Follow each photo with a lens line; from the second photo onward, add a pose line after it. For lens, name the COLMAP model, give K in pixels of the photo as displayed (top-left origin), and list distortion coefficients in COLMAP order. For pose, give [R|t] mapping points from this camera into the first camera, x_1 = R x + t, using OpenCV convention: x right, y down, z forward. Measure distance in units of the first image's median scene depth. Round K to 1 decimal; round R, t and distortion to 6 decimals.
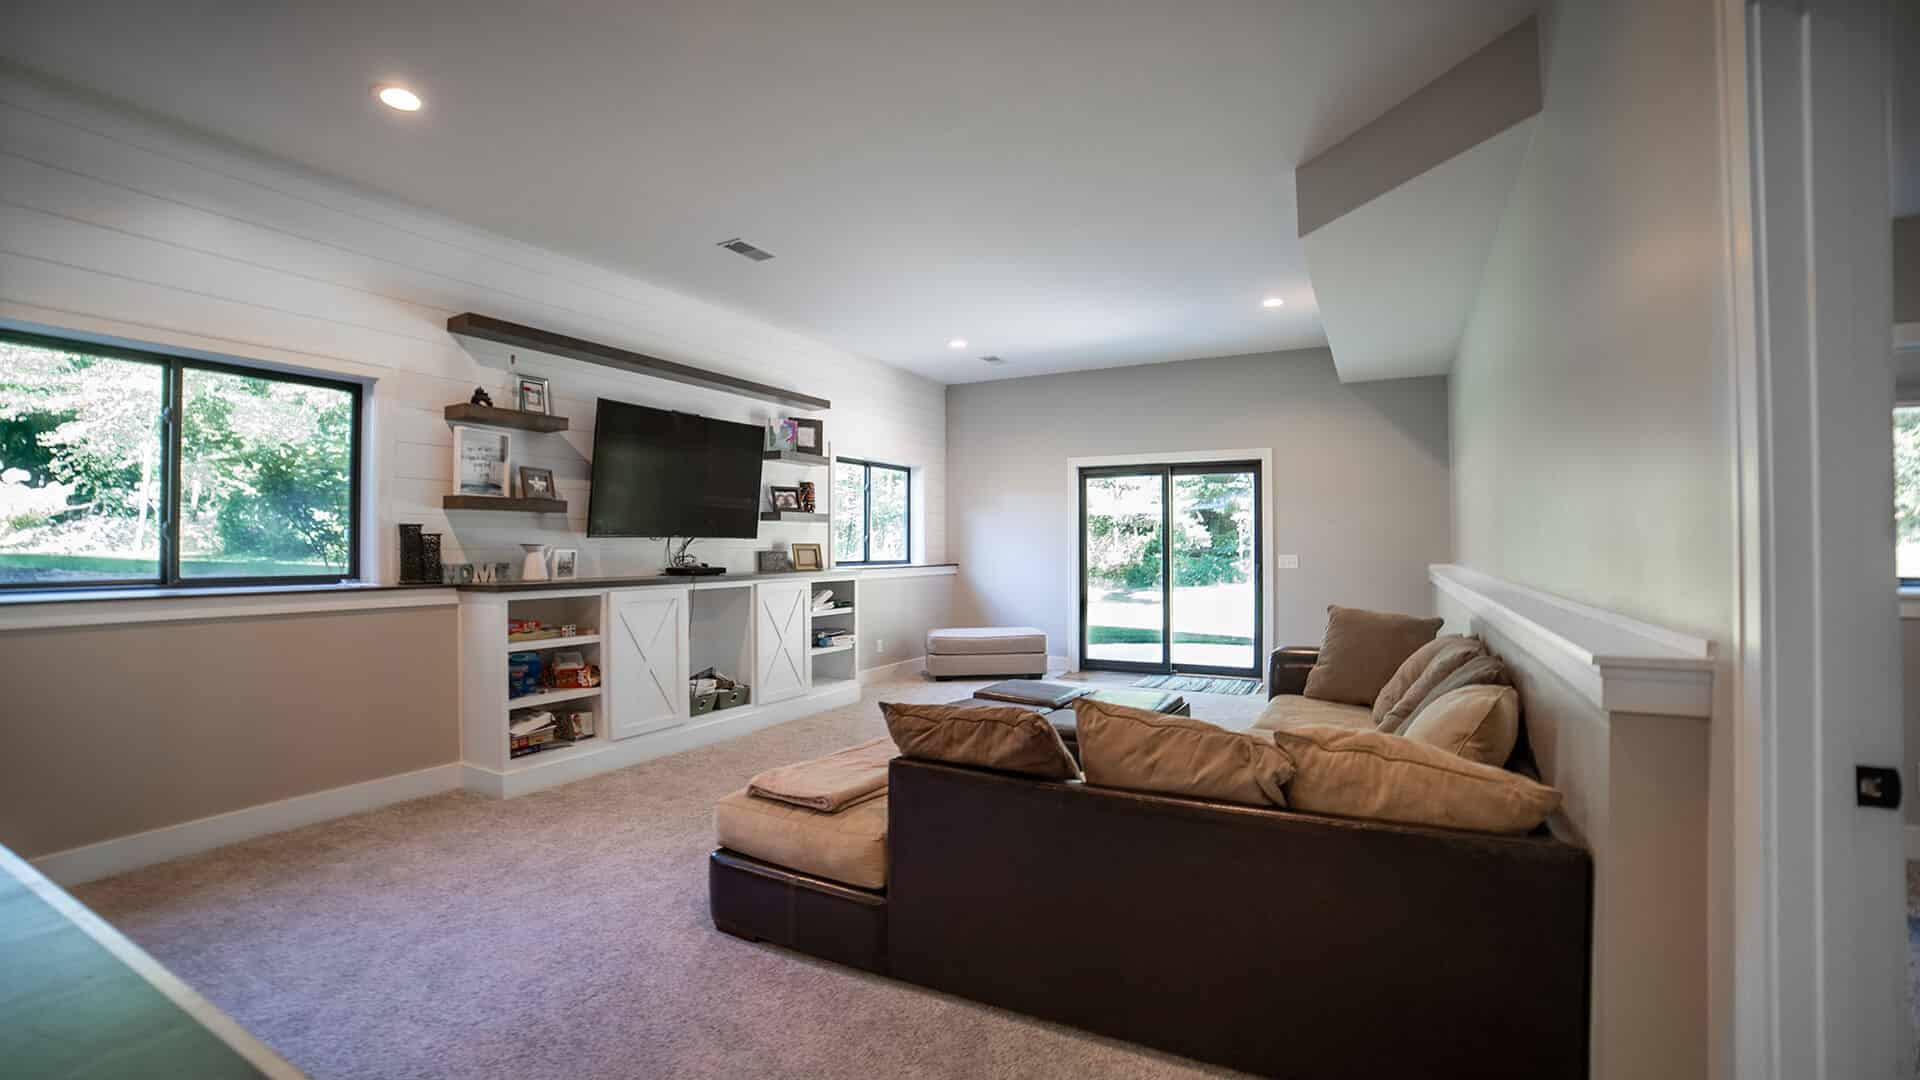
lens RADIAL K [[785.8, 0, 956.6], [0, 785.8, 486.1], [0, 0, 1]] dist [-0.098379, 0.031833]
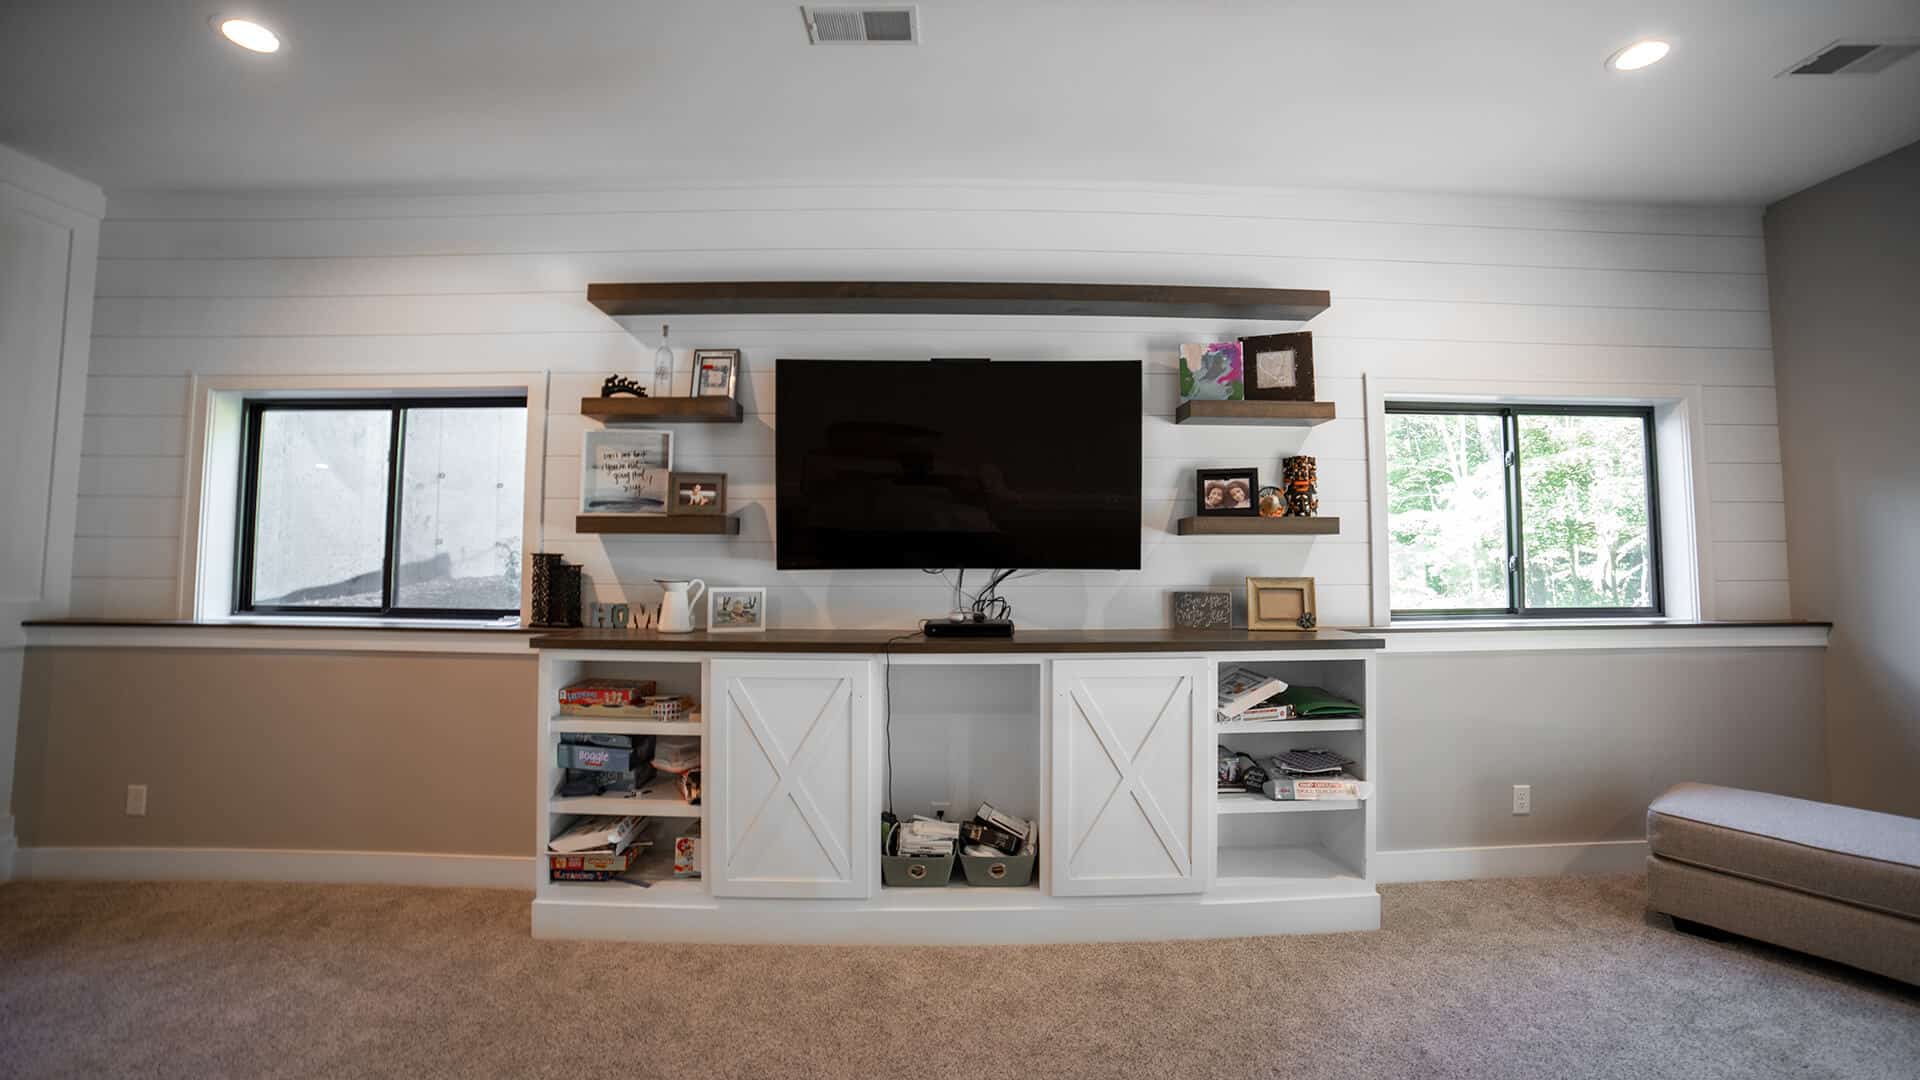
lens RADIAL K [[785.8, 0, 956.6], [0, 785.8, 486.1], [0, 0, 1]] dist [-0.098379, 0.031833]
pose [[0.503330, -0.068800, -0.861351, 0.173868], [0.059509, 0.997218, -0.044879, 0.030978], [0.862043, -0.028669, 0.506024, 0.718208]]
